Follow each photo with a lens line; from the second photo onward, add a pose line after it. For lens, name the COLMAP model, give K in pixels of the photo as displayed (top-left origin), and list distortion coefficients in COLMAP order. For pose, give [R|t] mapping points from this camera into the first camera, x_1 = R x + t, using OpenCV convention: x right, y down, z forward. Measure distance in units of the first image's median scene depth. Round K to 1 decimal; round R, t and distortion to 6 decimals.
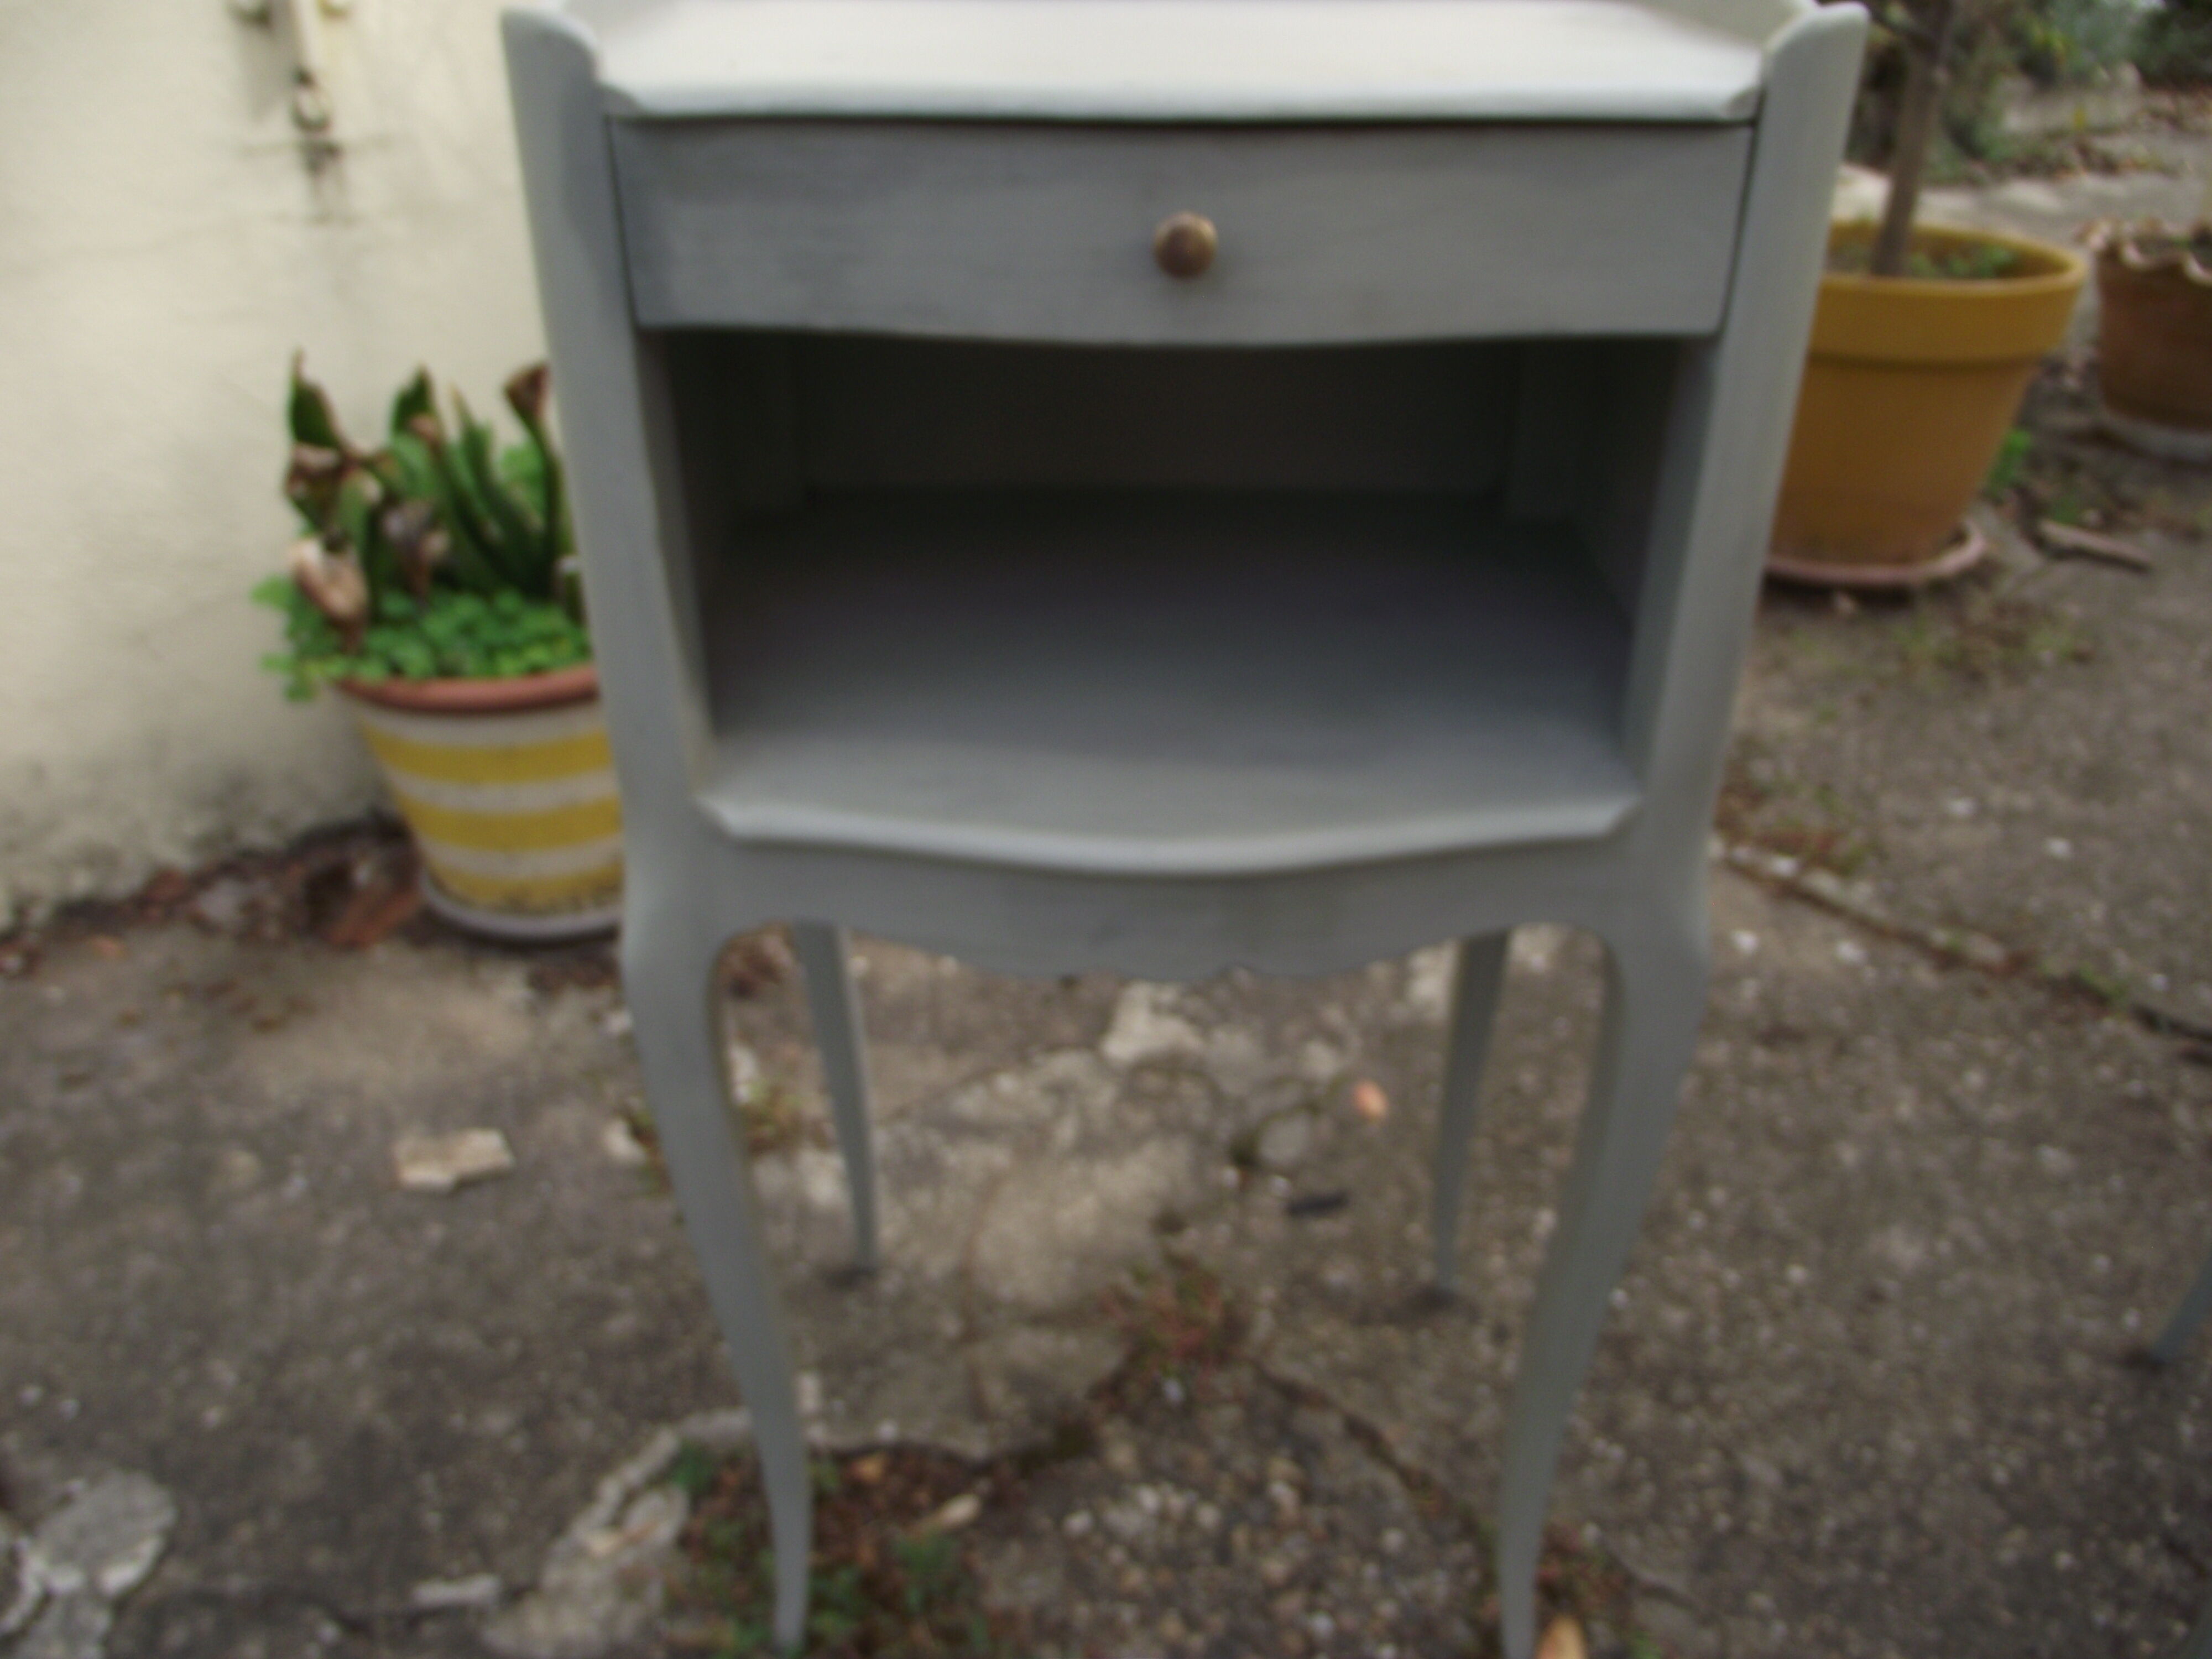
lens RADIAL K [[1748.9, 0, 1089.9], [0, 1748.9, 823.0], [0, 0, 1]] dist [-0.079945, 0.044734]
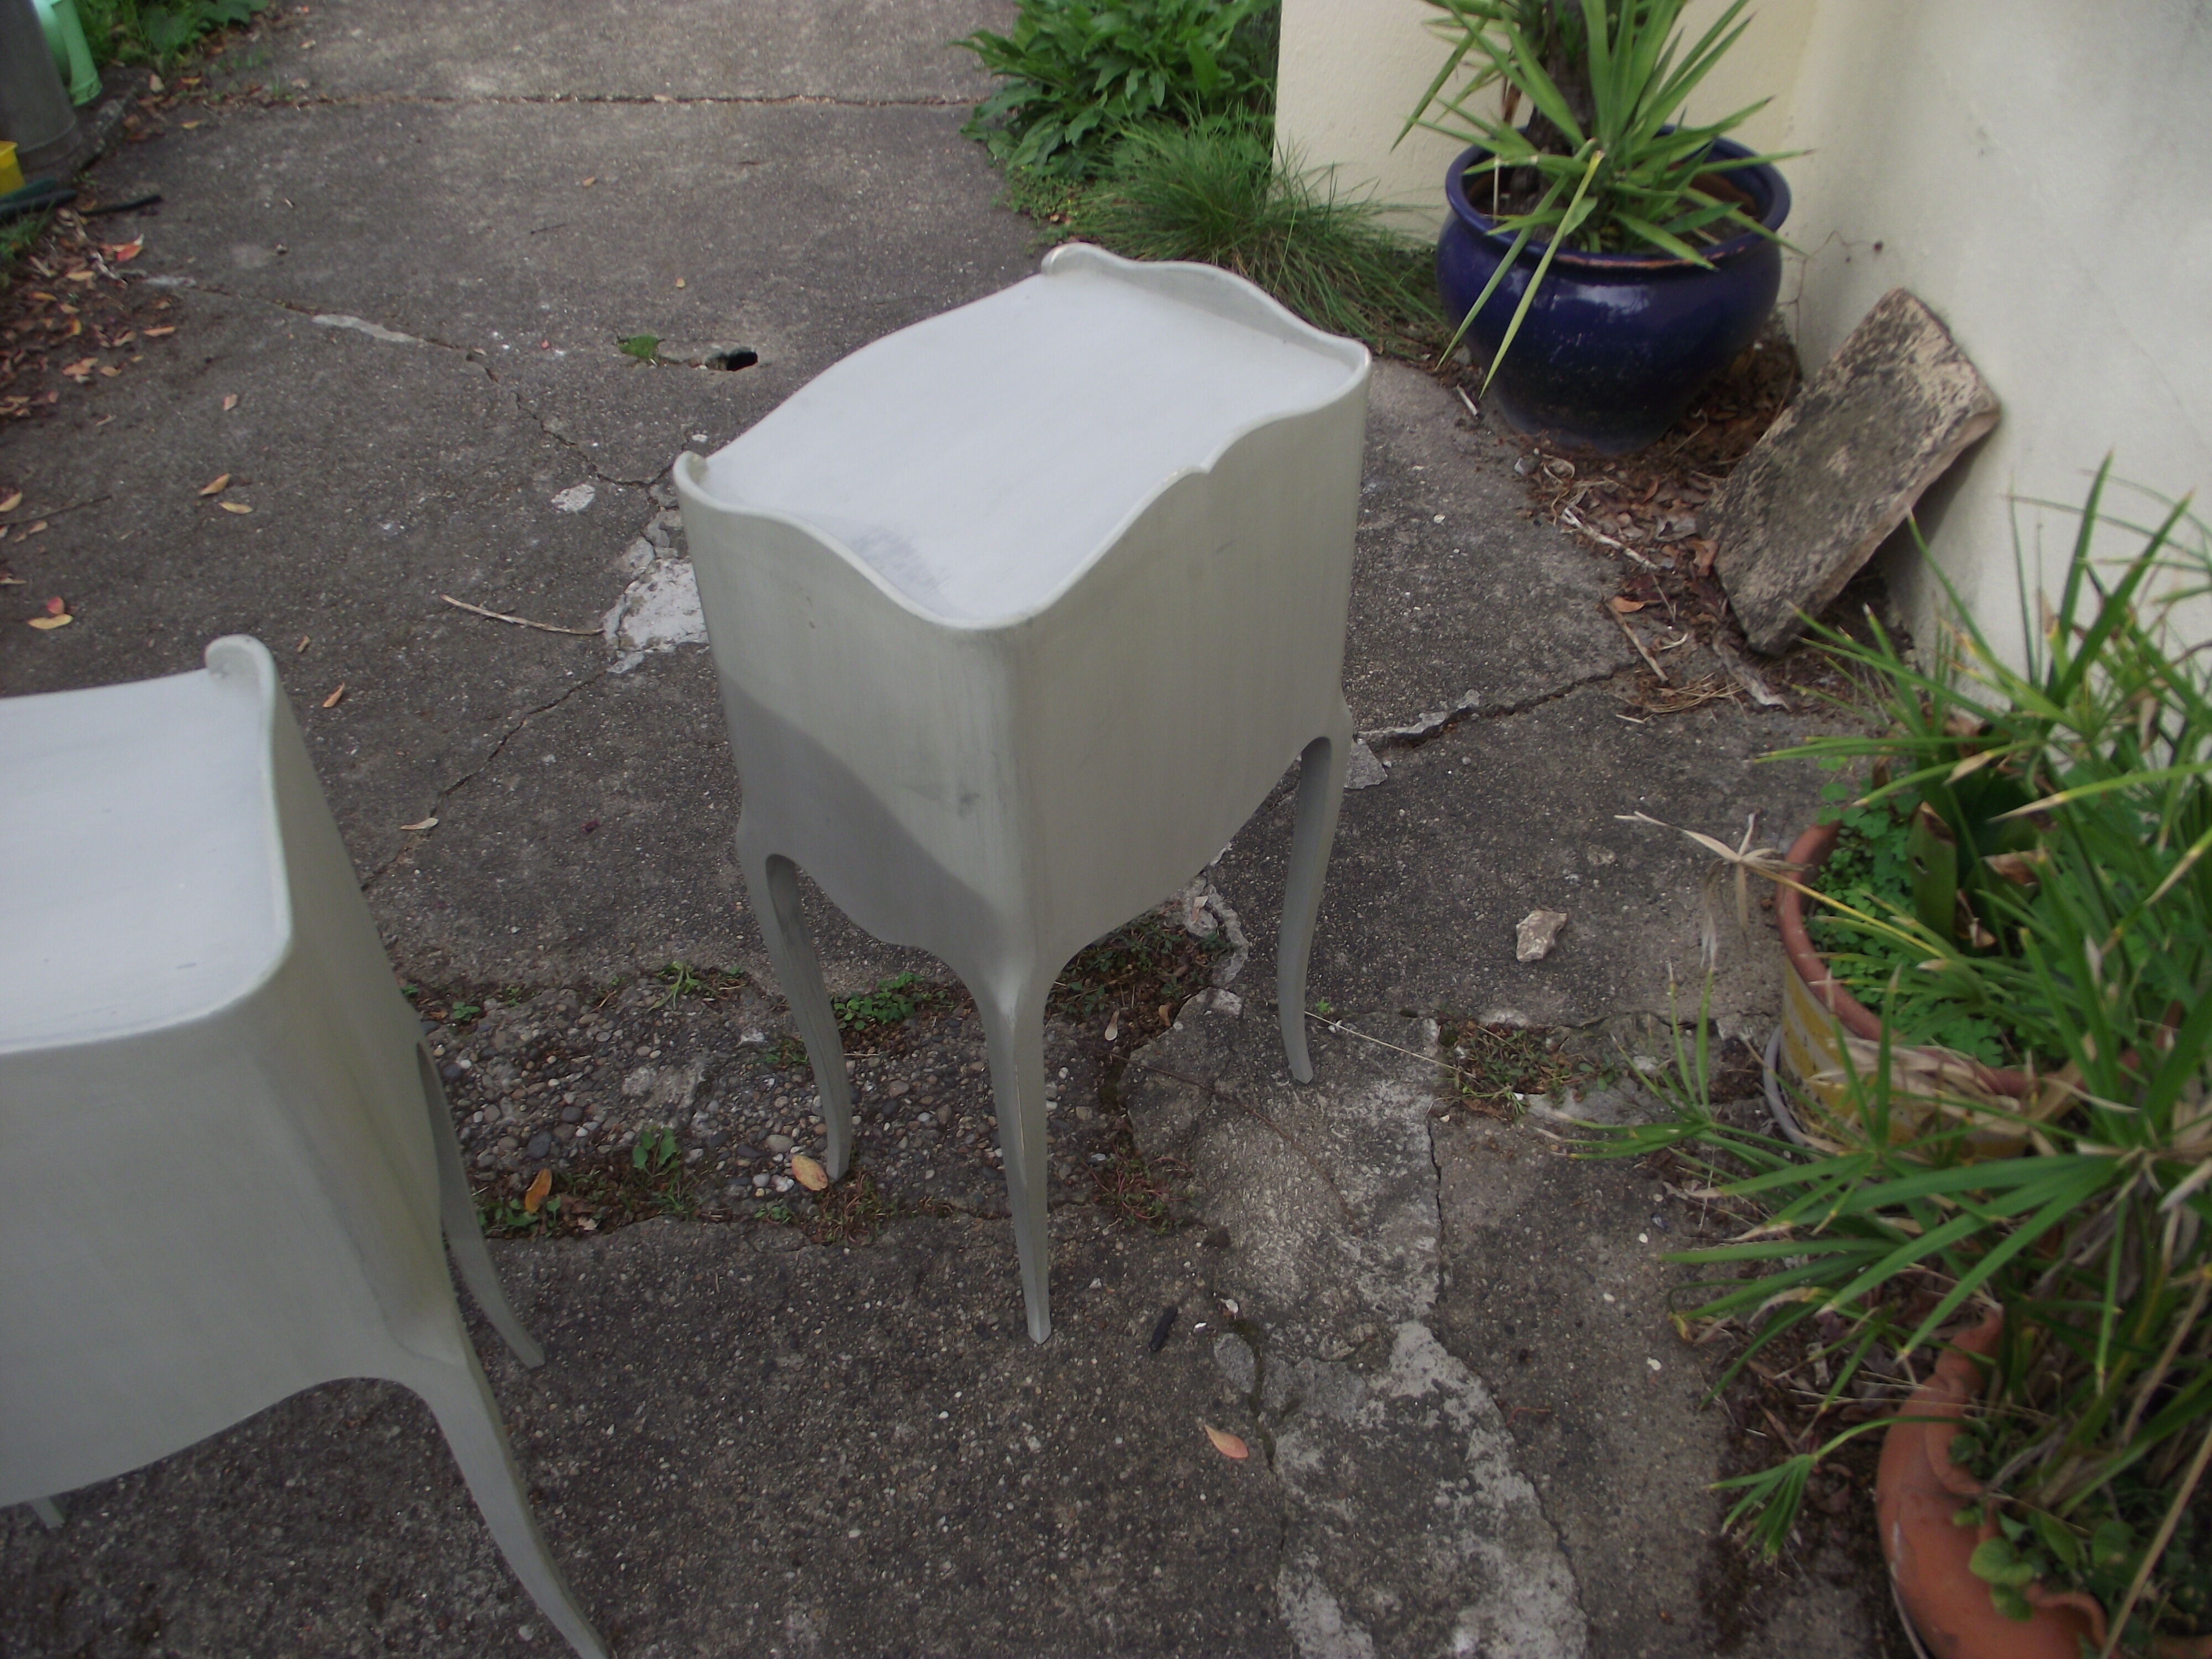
lens RADIAL K [[1833.8, 0, 1182.0], [0, 1833.8, 785.6], [0, 0, 1]] dist [-0.091391, 0.053395]
pose [[-0.623678, 0.531652, -0.573037, 0.685594], [-0.384365, 0.429756, 0.817052, -1.068399], [0.680653, 0.729833, -0.063681, 0.804779]]
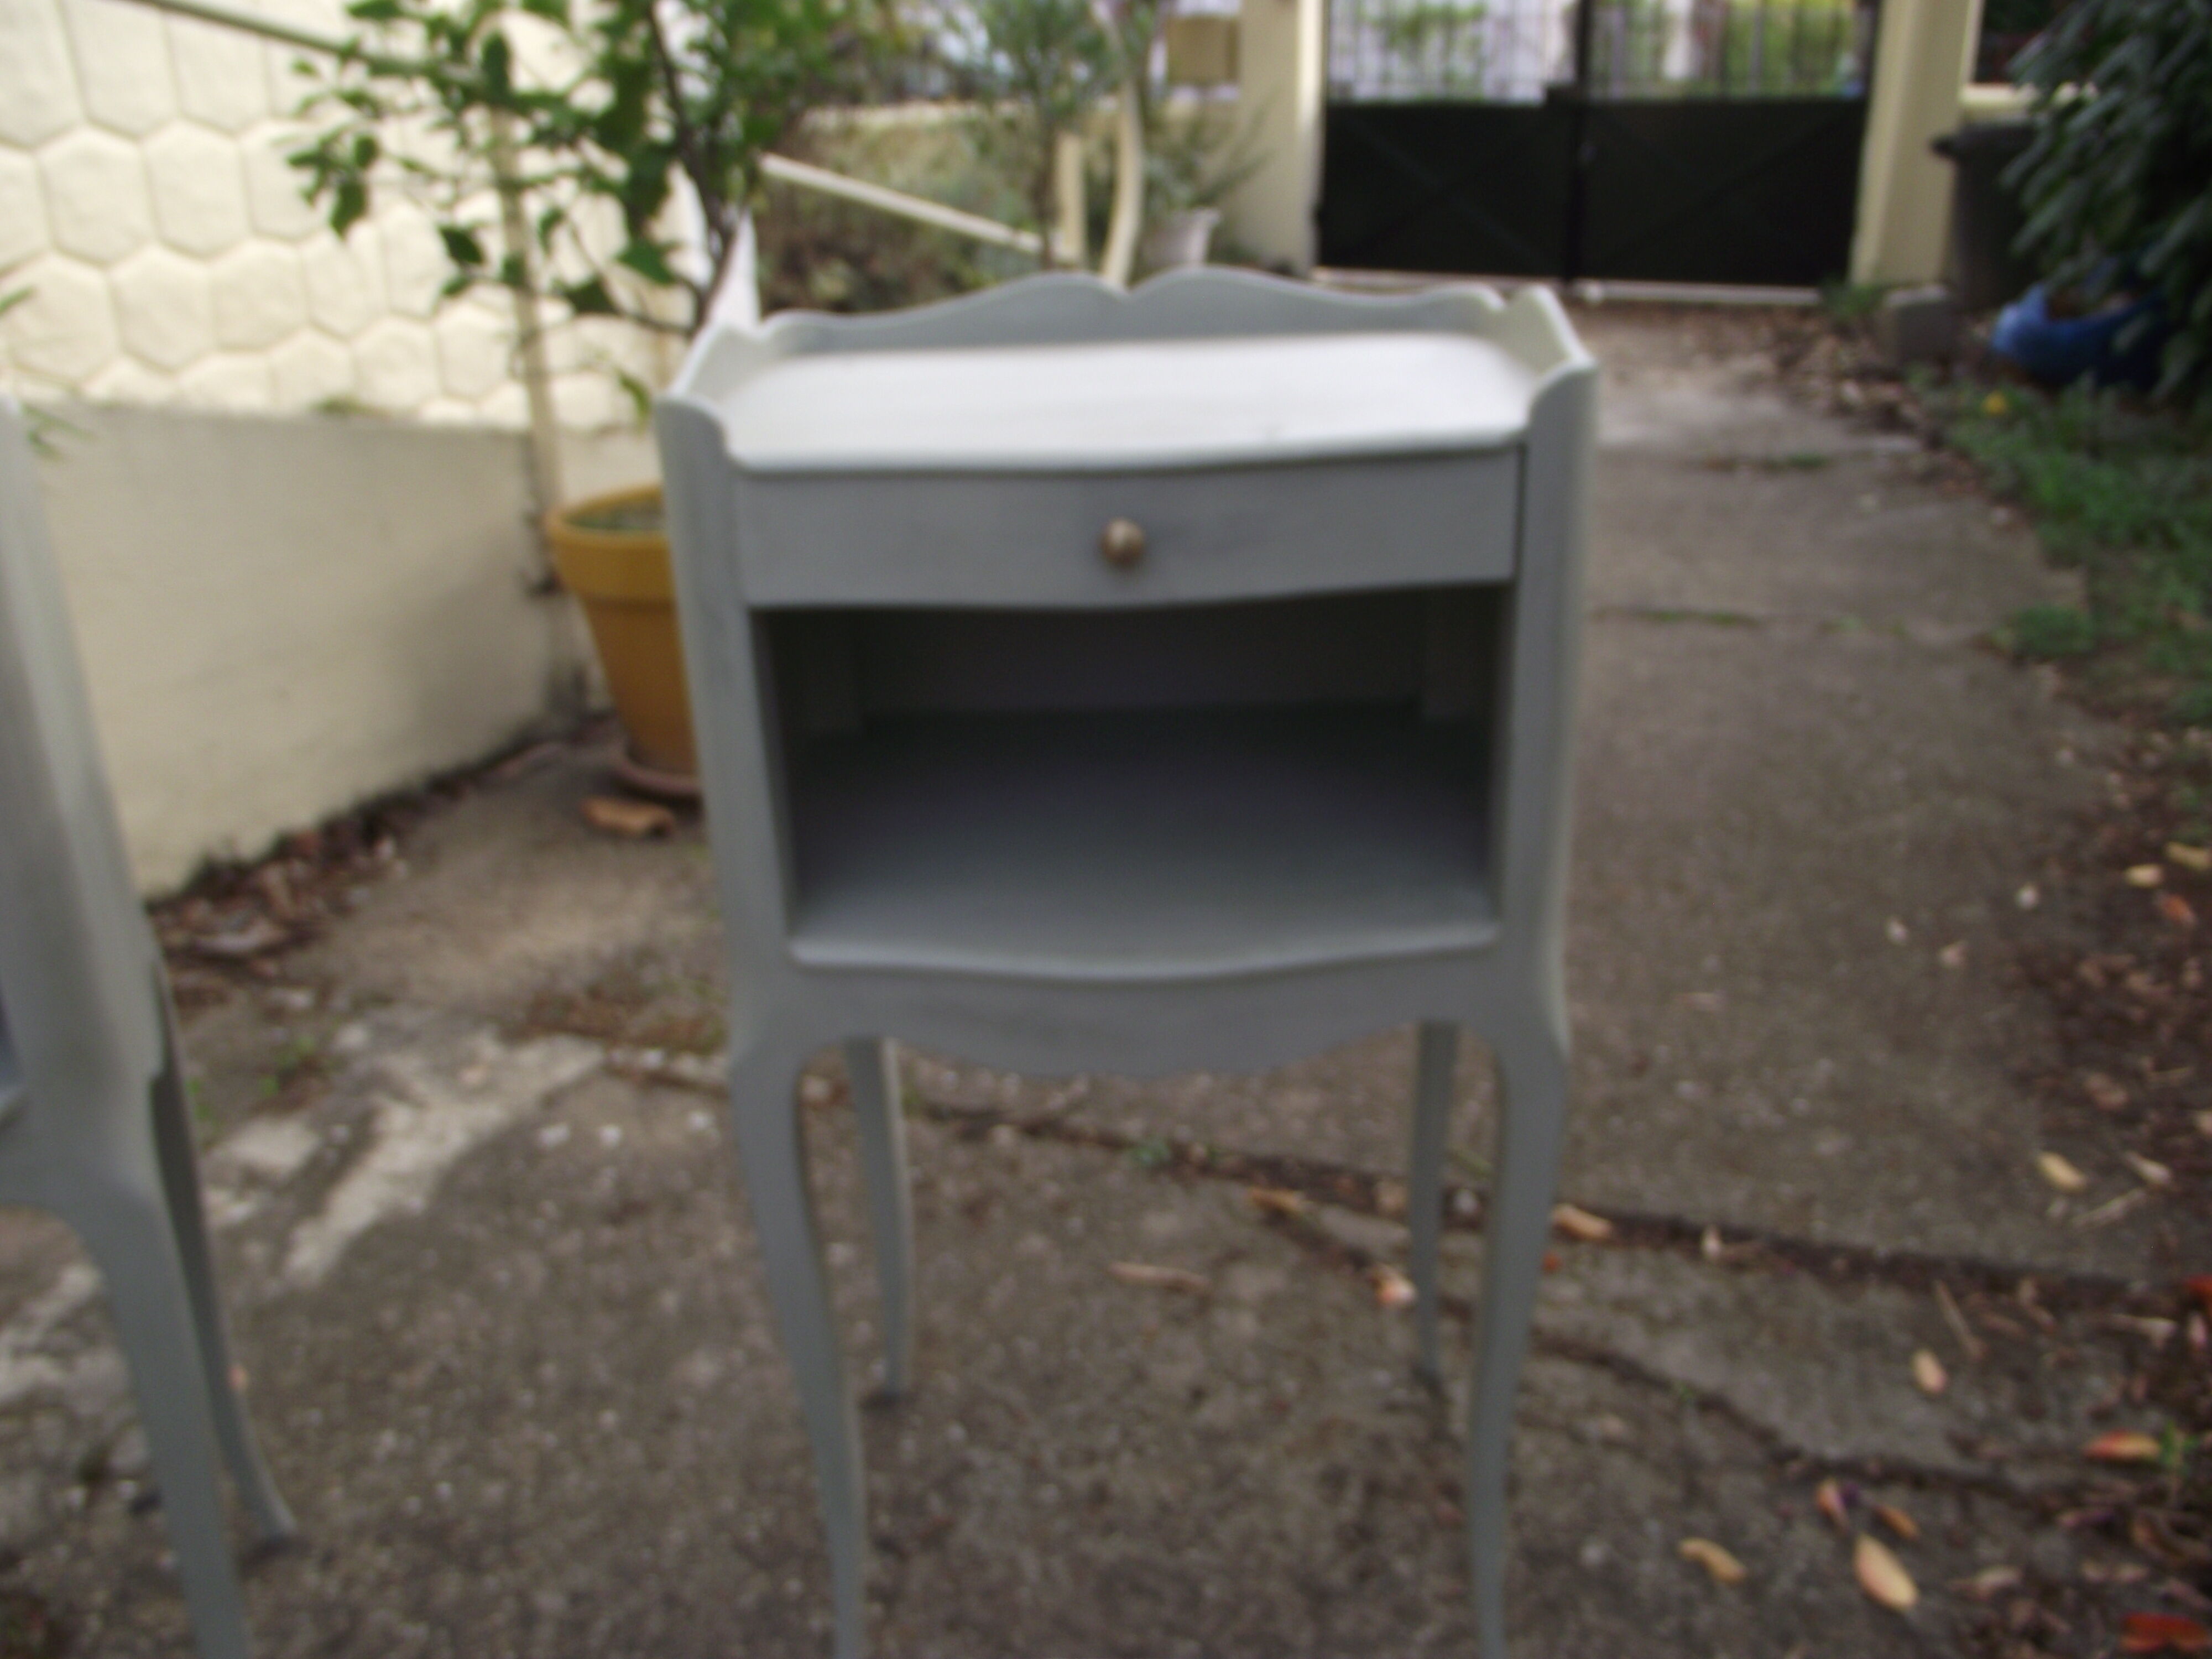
lens RADIAL K [[1748.9, 0, 1089.9], [0, 1748.9, 823.0], [0, 0, 1]] dist [-0.079945, 0.044734]
pose [[0.887035, -0.193454, 0.419219, 0.275952], [0.246099, 0.966355, -0.074791, 0.041604], [-0.390645, 0.169511, 0.904800, -0.218125]]
